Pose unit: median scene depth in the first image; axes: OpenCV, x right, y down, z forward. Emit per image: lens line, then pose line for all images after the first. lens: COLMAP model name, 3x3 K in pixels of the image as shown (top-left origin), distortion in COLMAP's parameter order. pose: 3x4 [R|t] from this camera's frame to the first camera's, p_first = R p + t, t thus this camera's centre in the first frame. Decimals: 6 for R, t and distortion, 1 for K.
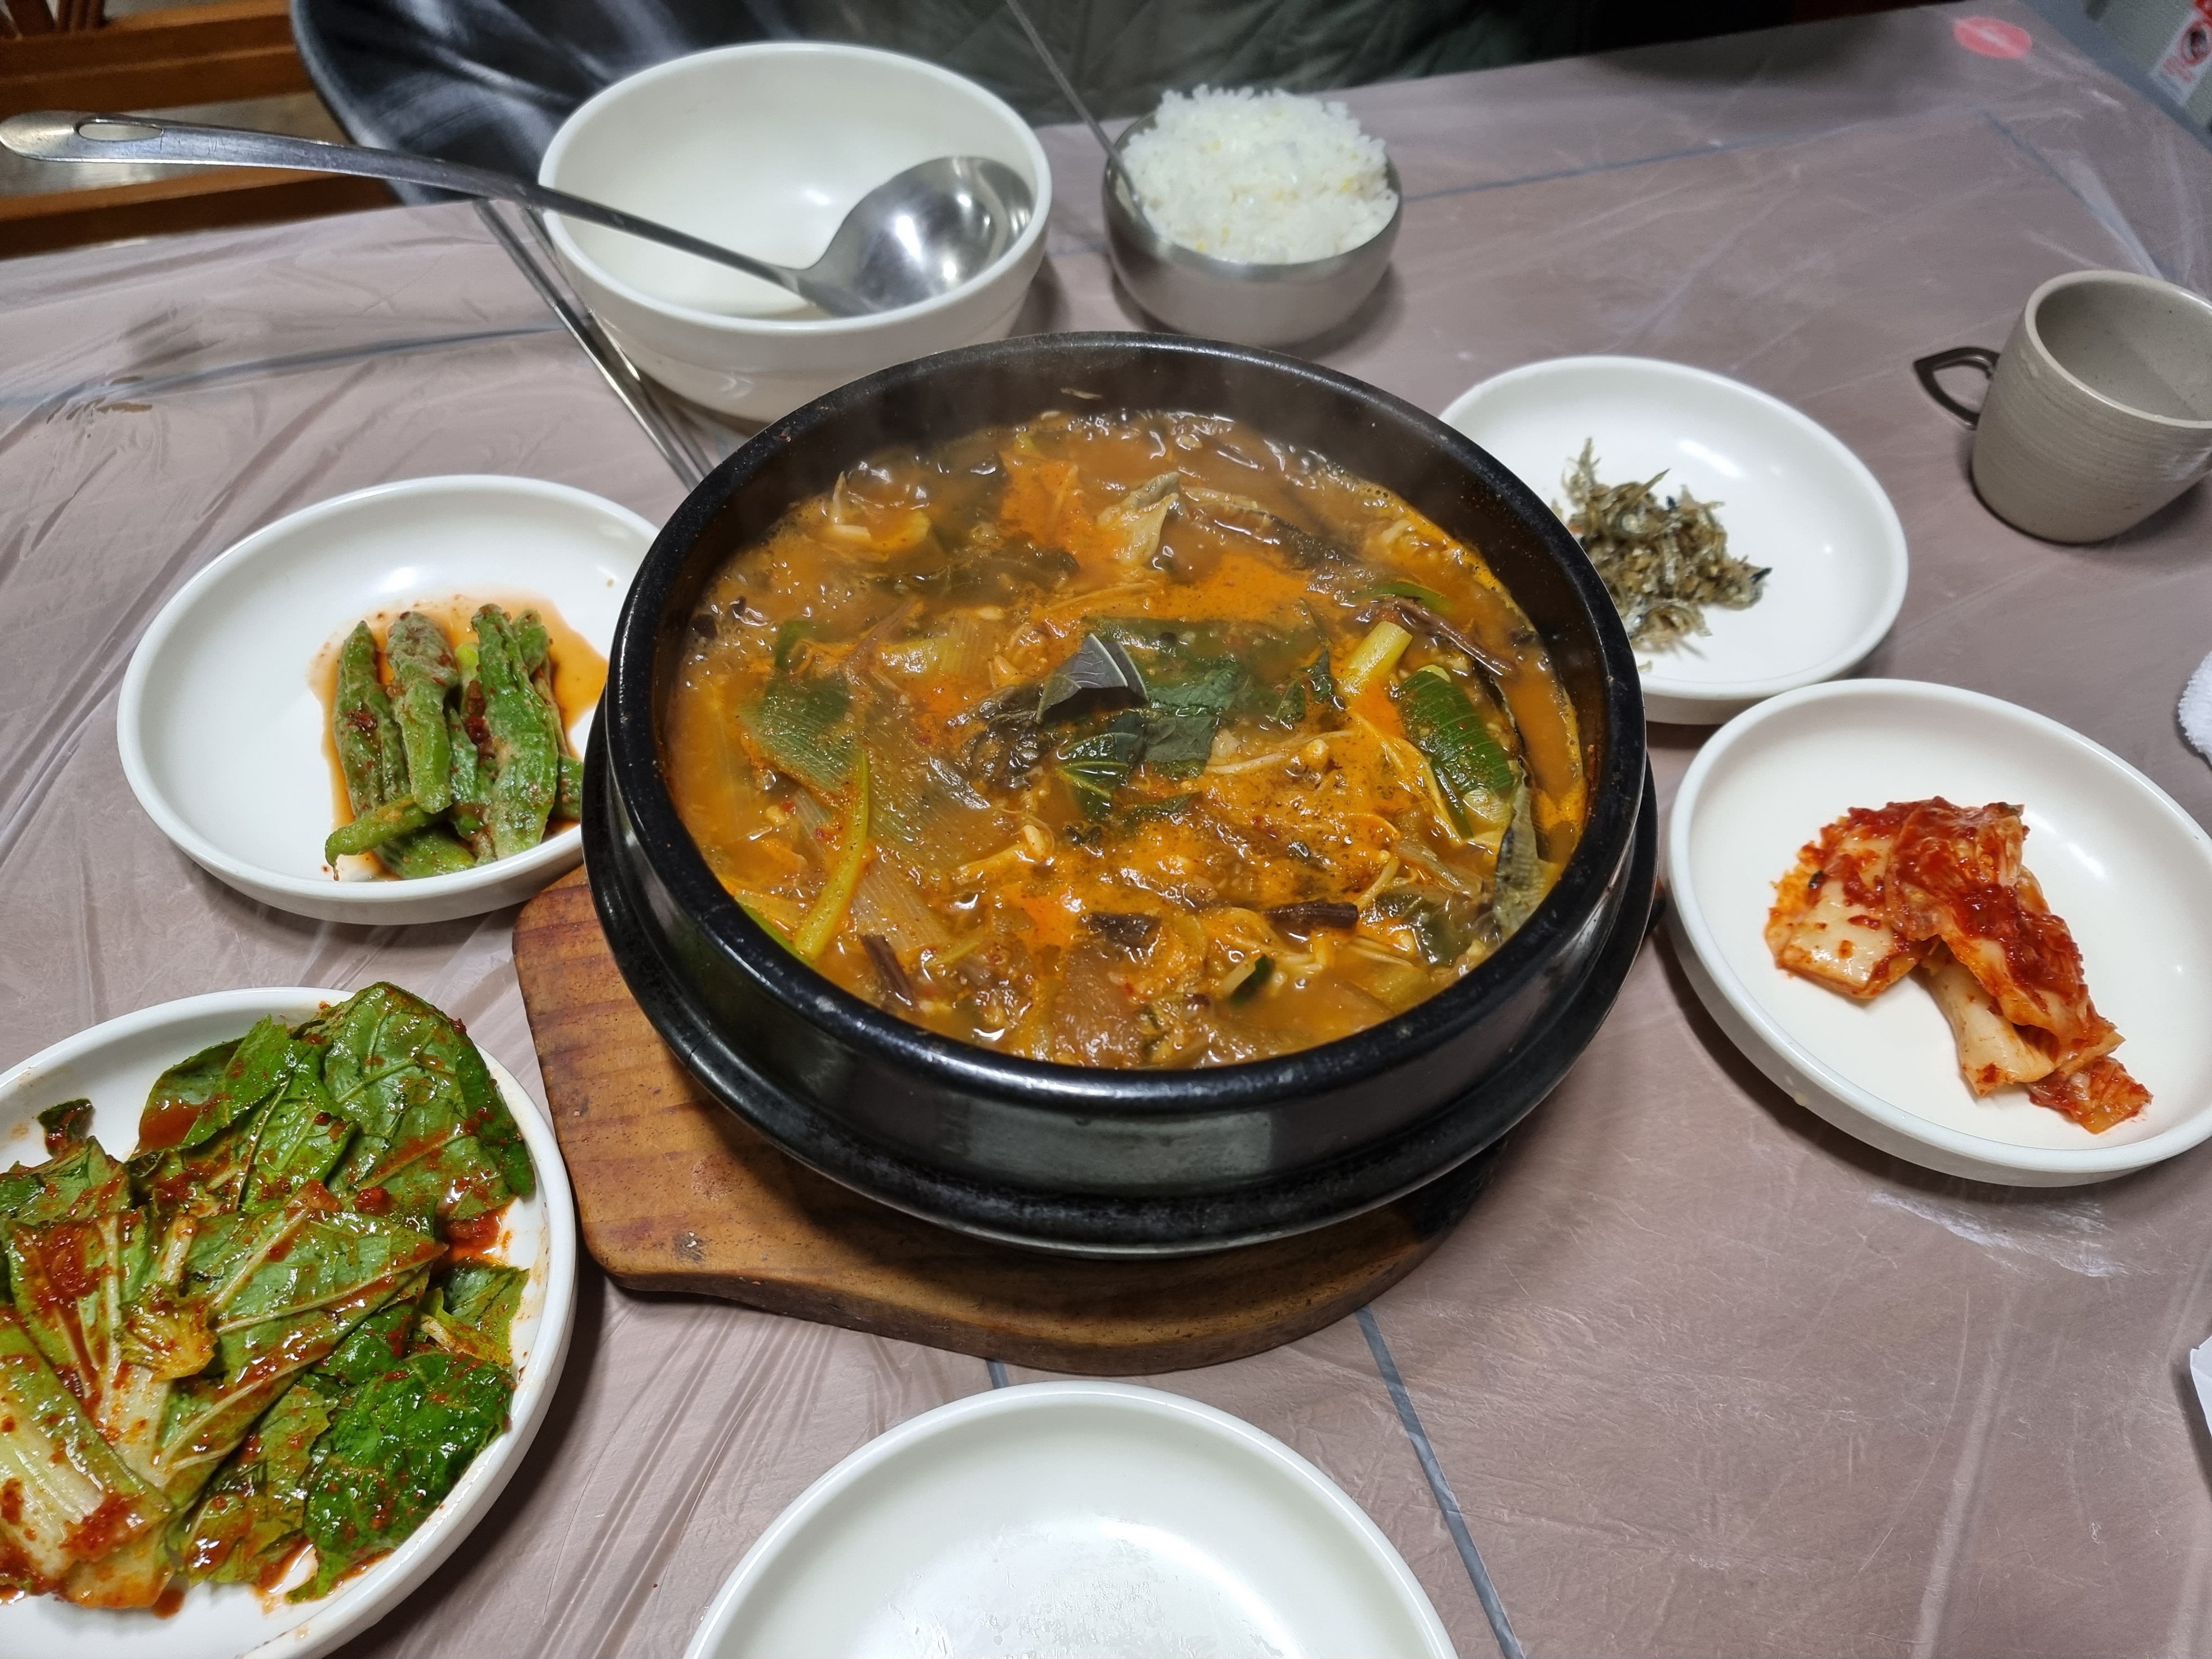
lens RADIAL K [[1554.9, 0, 1109.7], [0, 1554.9, 820.0], [0, 0, 1]] dist [0.023675, -0.033612]
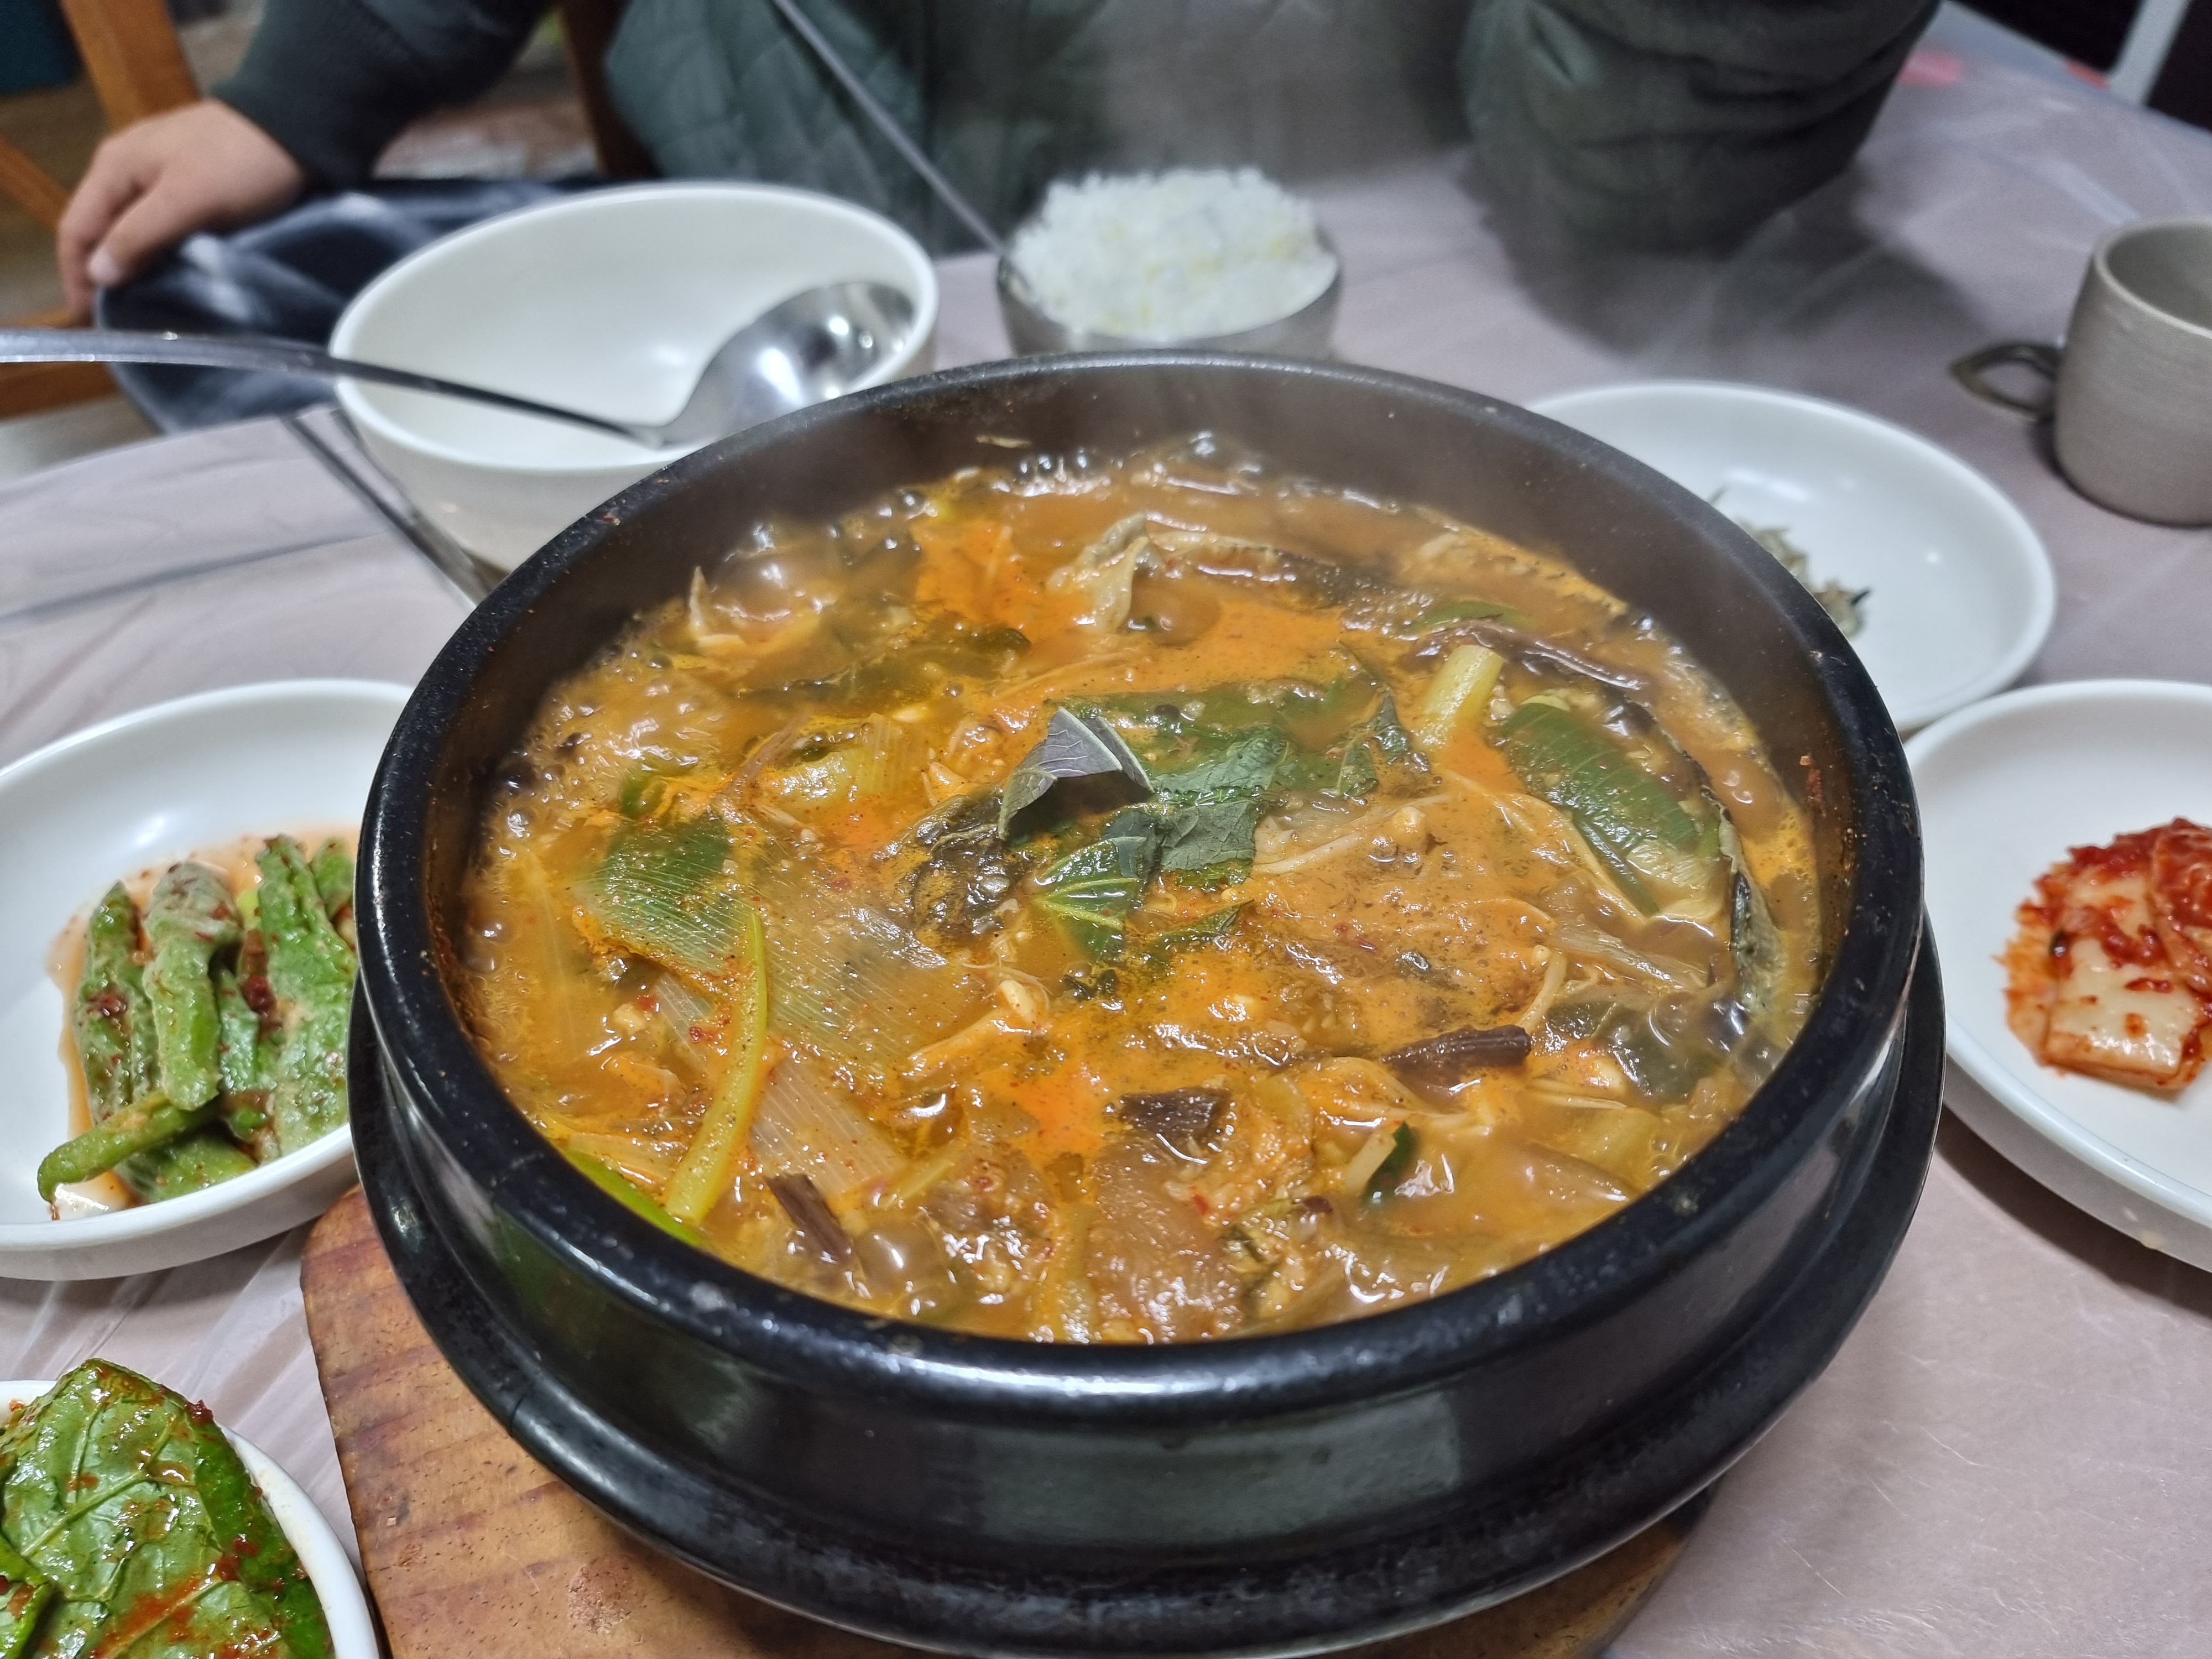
lens RADIAL K [[1554.9, 0, 1092.7], [0, 1554.9, 845.3], [0, 0, 1]] dist [0.023675, -0.033612]
pose [[0.990438, -0.135573, 0.025524, -0.022083], [0.137843, 0.980009, -0.143462, 0.040194], [-0.005565, 0.145608, 0.989327, 0.282556]]
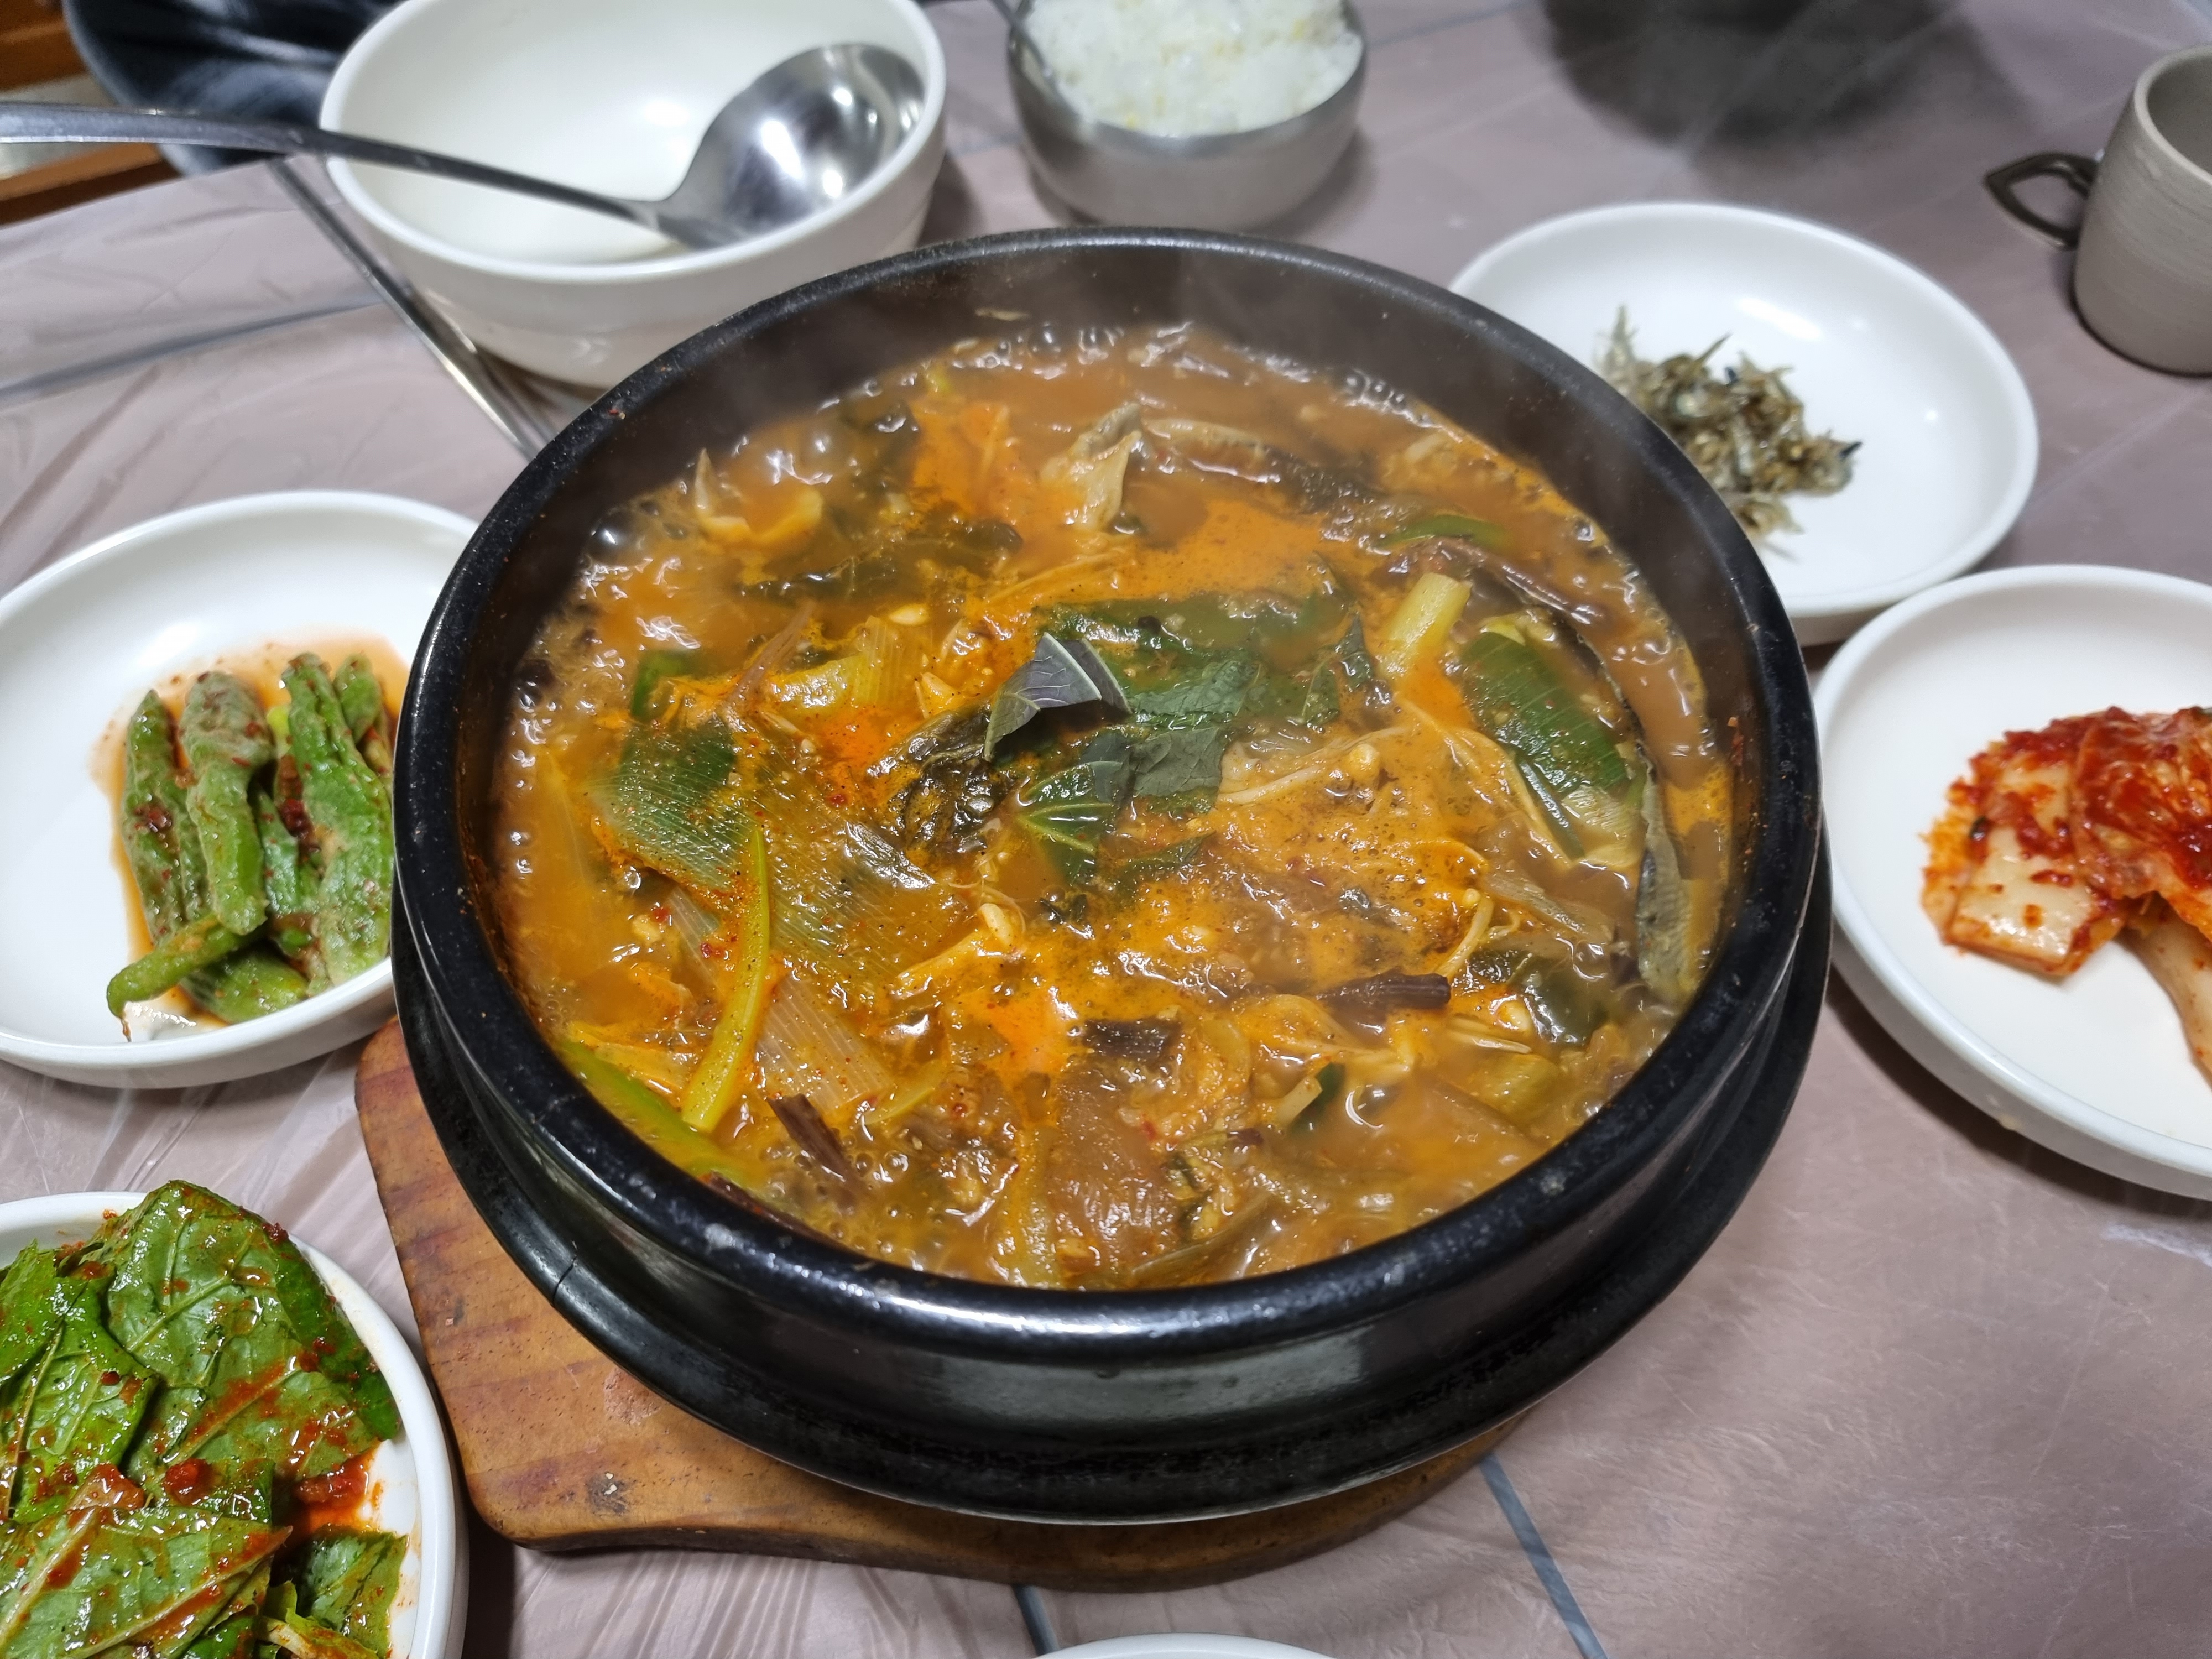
lens RADIAL K [[1554.9, 0, 1110.0], [0, 1554.9, 811.6], [0, 0, 1]] dist [0.023675, -0.033612]
pose [[0.994333, -0.106109, 0.006472, 0.004121], [0.105746, 0.993500, 0.042136, -0.057188], [-0.010901, -0.041213, 0.999091, 0.225646]]
